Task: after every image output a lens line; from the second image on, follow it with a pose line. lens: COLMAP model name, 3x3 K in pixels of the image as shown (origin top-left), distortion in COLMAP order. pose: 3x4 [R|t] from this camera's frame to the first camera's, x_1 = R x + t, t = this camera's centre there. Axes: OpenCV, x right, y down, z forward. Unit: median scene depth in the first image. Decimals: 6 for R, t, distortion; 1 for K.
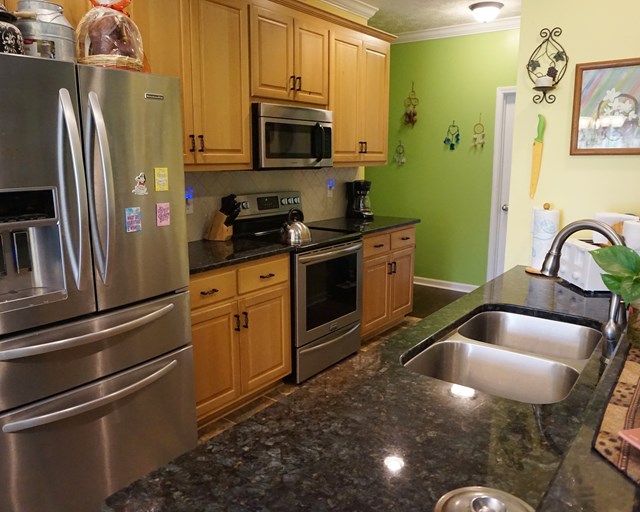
lens RADIAL K [[528.4, 0, 339.3], [0, 528.4, 256.2], [0, 0, 1]] dist [-0.008111, 0.000148]
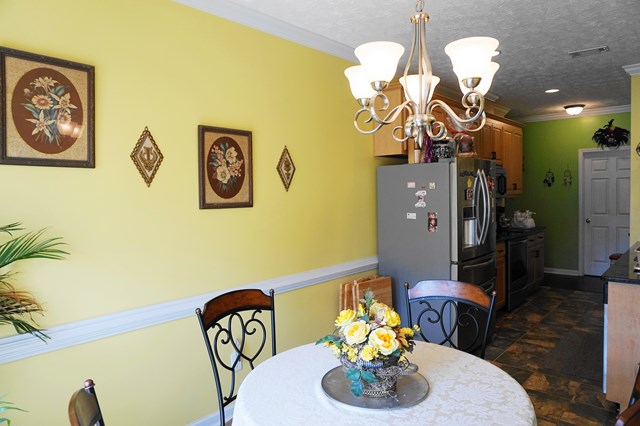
lens RADIAL K [[447.1, 0, 320.0], [0, 447.1, 213.0], [0, 0, 1]] dist [-0.004677, -0.000040]
pose [[0.995395, -0.016628, -0.094406, -0.532738], [0.003321, 0.990232, -0.139391, 0.103711], [0.095801, 0.138436, 0.985727, -0.616611]]
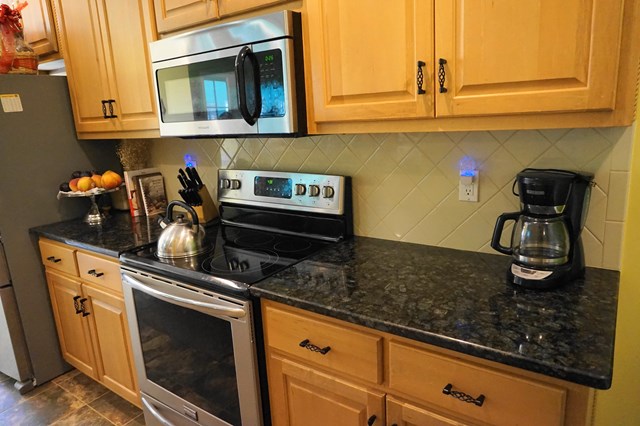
lens RADIAL K [[409.9, 0, 320.0], [0, 409.9, 213.0], [0, 0, 1]] dist [0.001752, 0.000812]
pose [[0.017542, 0.222417, -0.974794, 0.370734], [-0.138599, 0.966072, 0.217933, -0.190838], [0.990193, 0.131283, 0.047774, 1.052437]]
